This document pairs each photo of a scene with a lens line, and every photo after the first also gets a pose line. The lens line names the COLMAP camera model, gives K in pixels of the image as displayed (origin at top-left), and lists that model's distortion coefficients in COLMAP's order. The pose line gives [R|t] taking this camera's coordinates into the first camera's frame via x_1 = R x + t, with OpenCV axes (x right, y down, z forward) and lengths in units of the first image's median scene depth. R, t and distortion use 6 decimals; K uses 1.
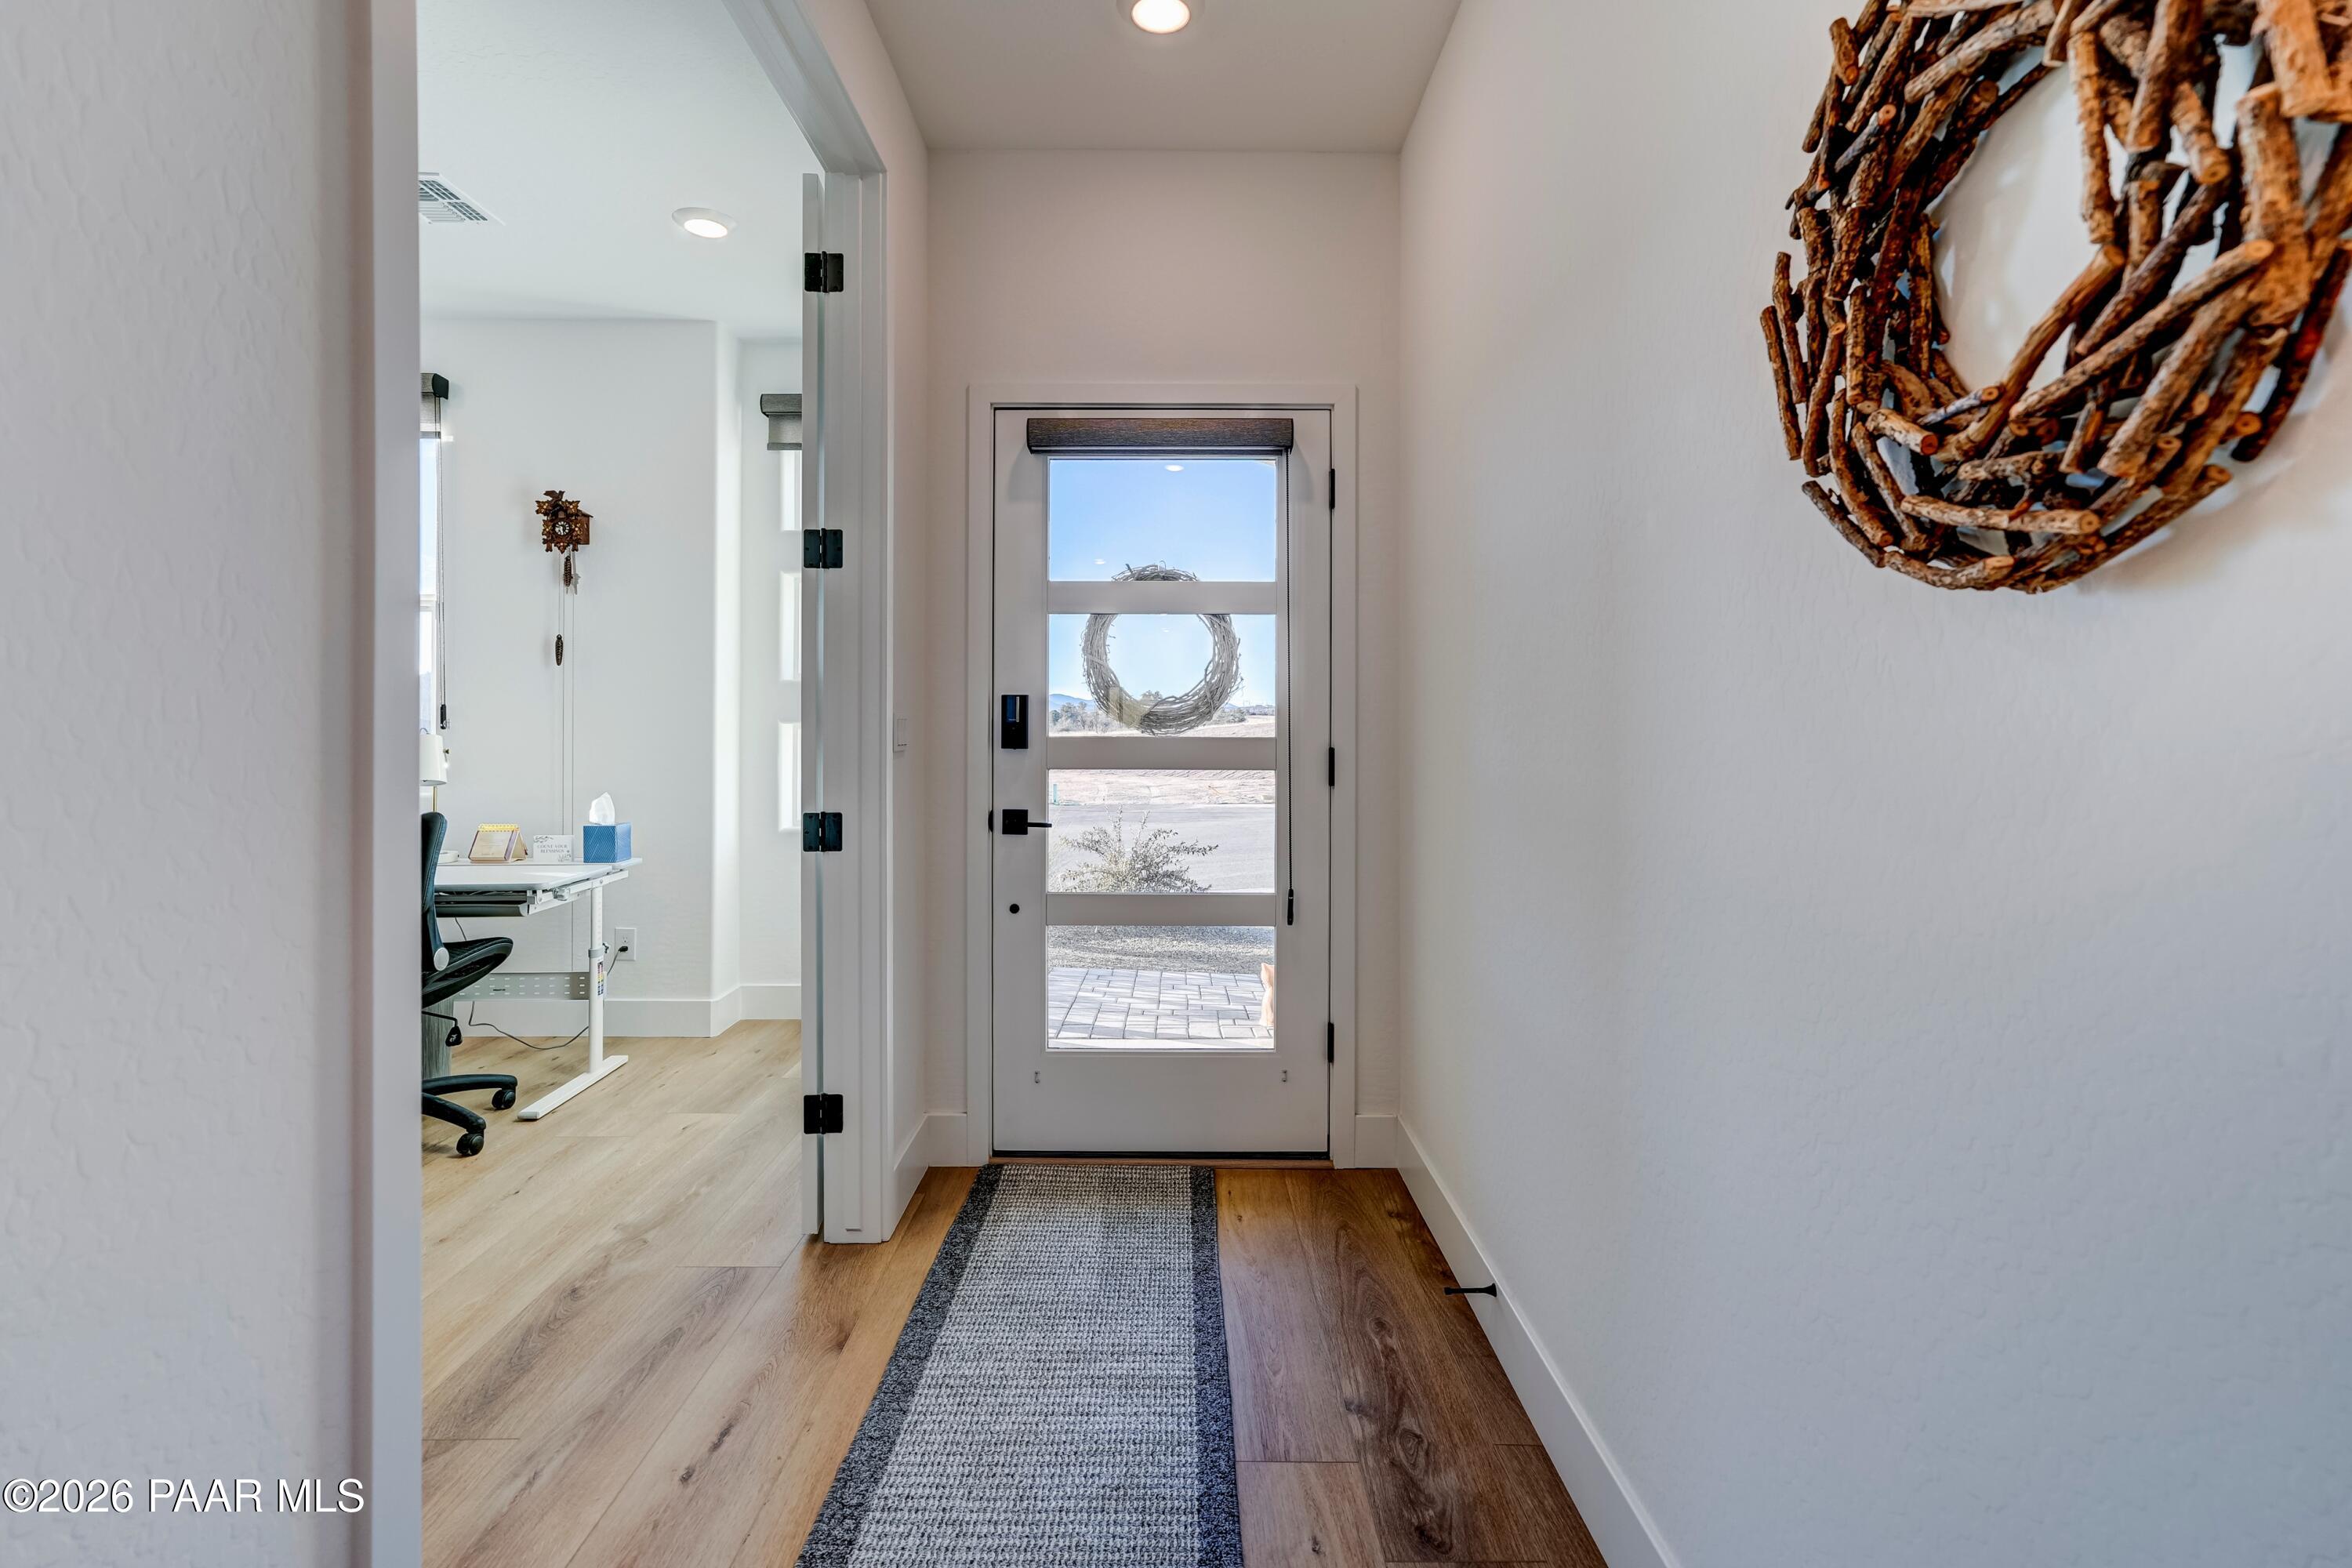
lens RADIAL K [[1075.6, 0, 1160.8], [0, 1075.6, 725.6], [0, 0, 1]] dist [-0.004671, 0.003520]
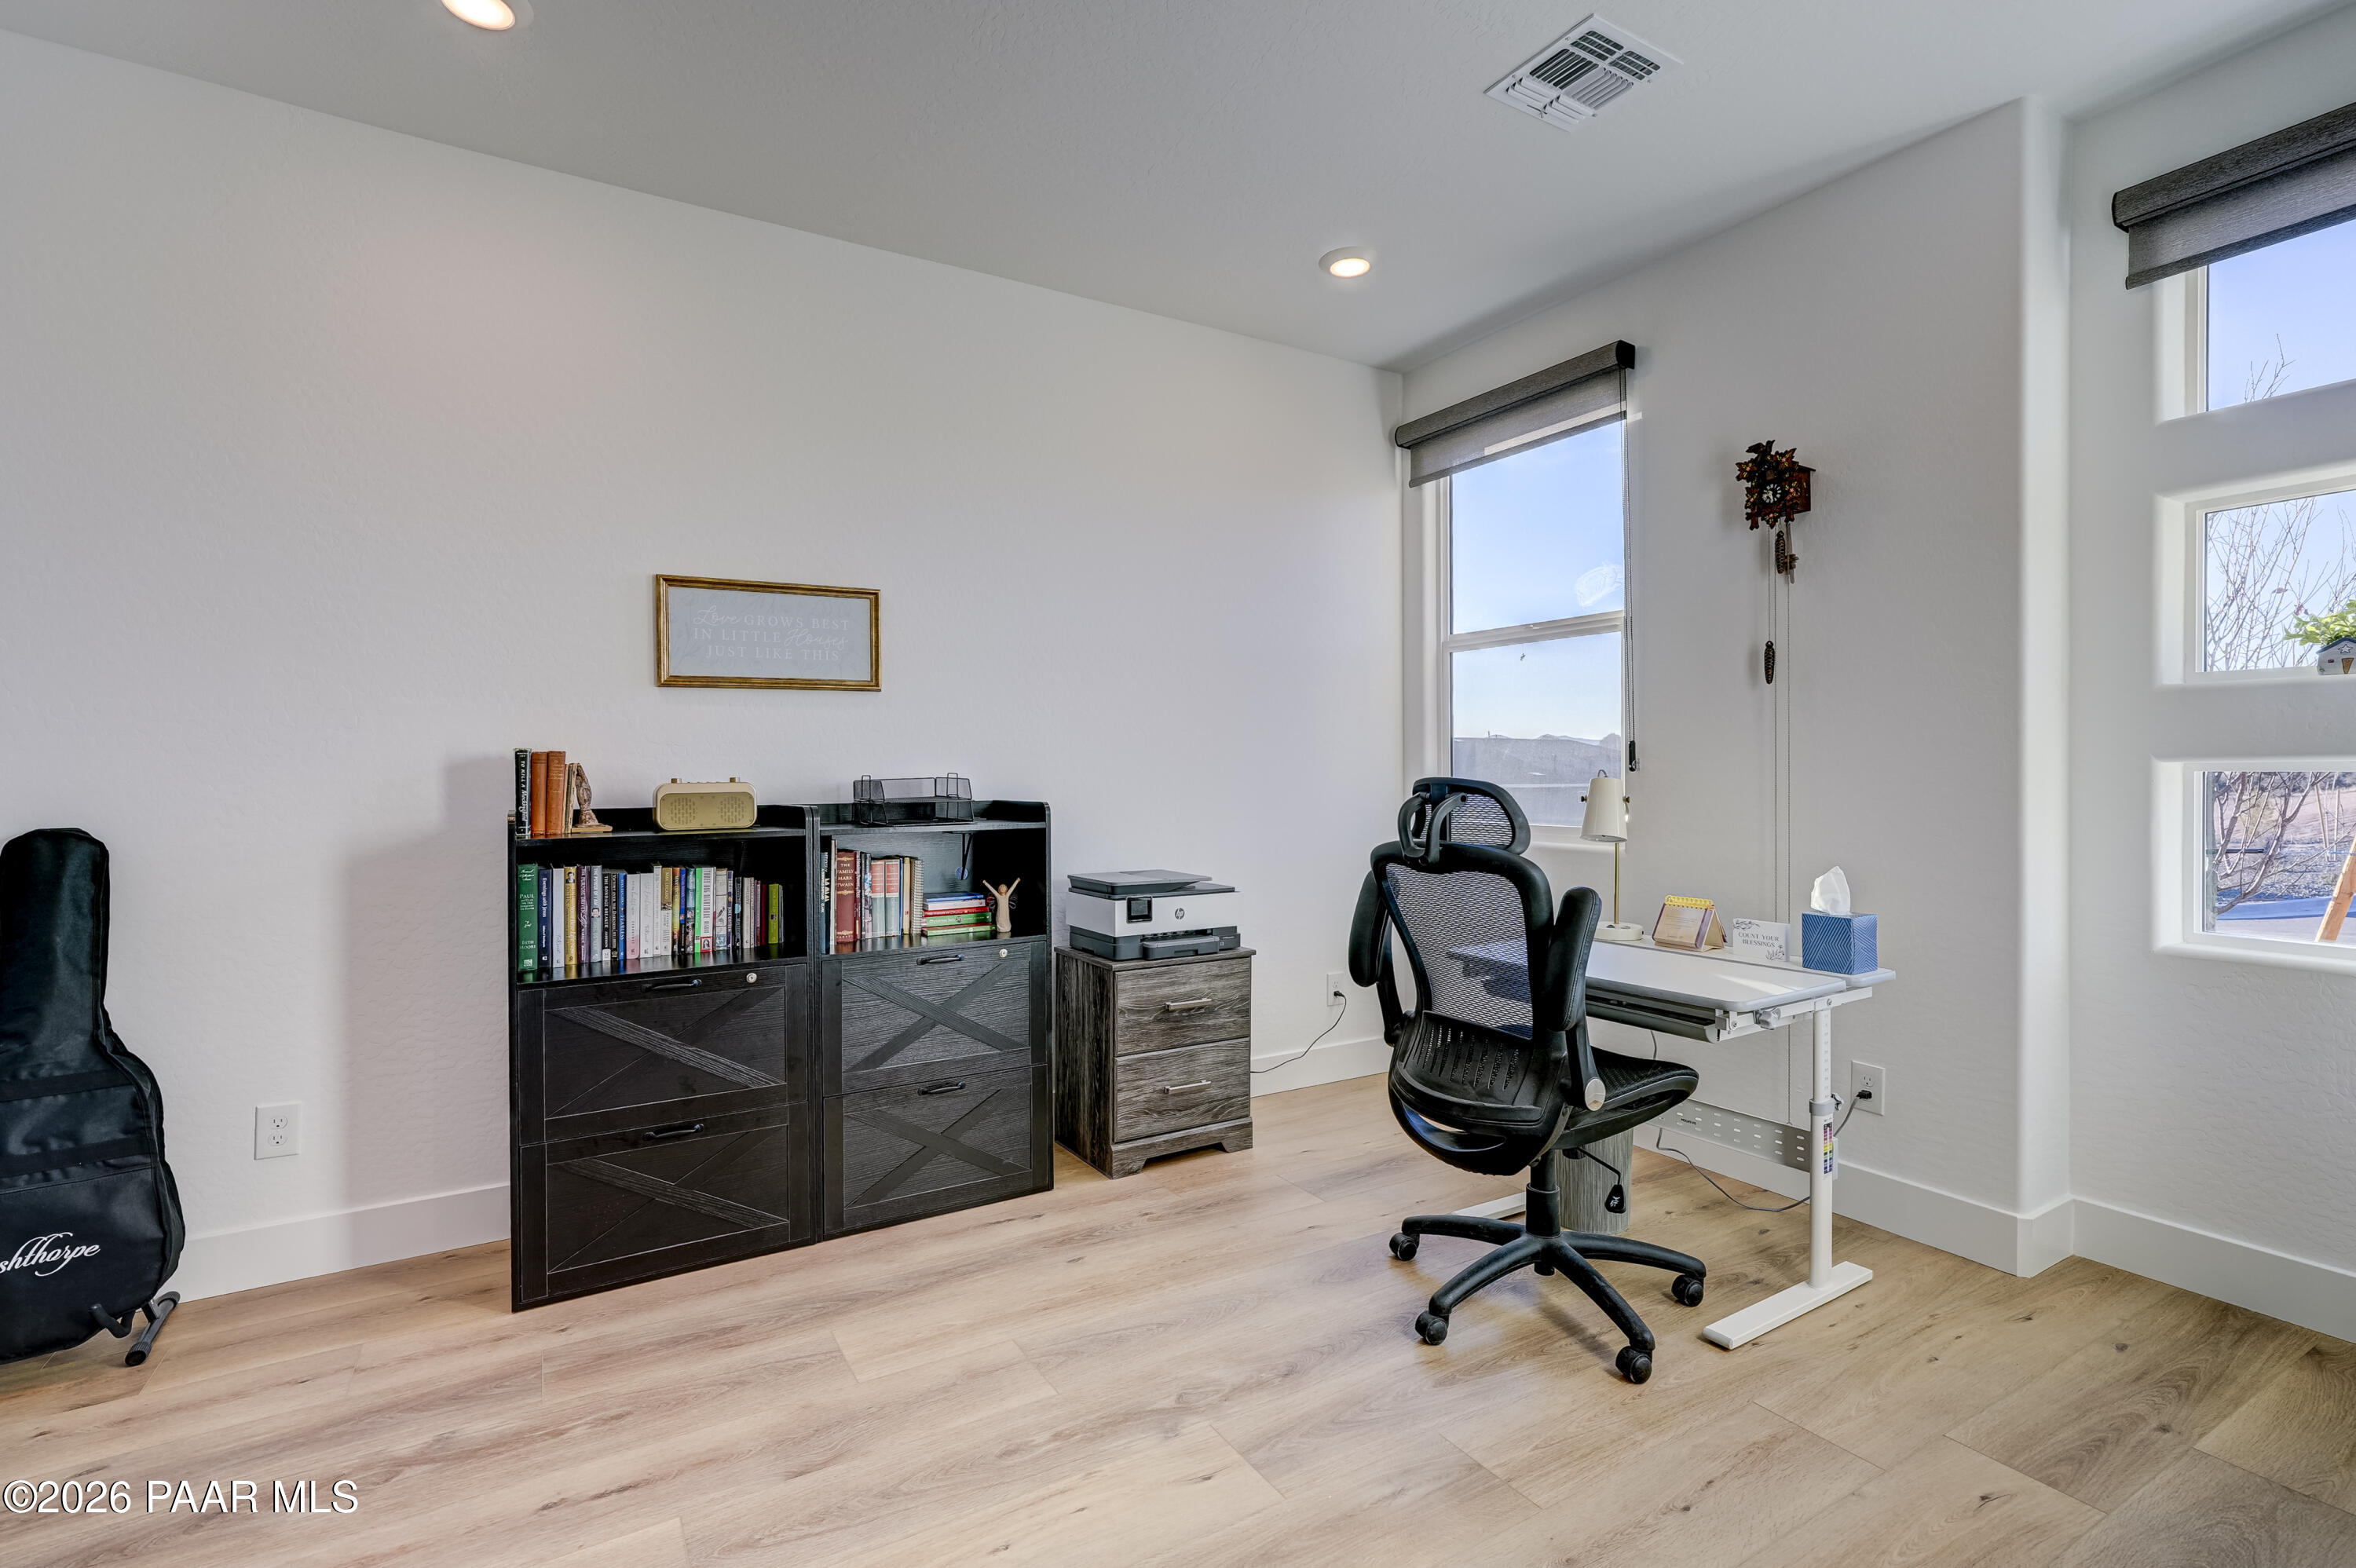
lens RADIAL K [[1077.3, 0, 1175.1], [0, 1077.3, 772.4], [0, 0, 1]] dist [-0.004671, 0.003520]
pose [[0.512024, -0.001551, -0.858970, -0.152552], [0.005732, 0.999982, 0.001612, 0.000271], [0.858952, -0.005749, 0.512024, 0.305696]]
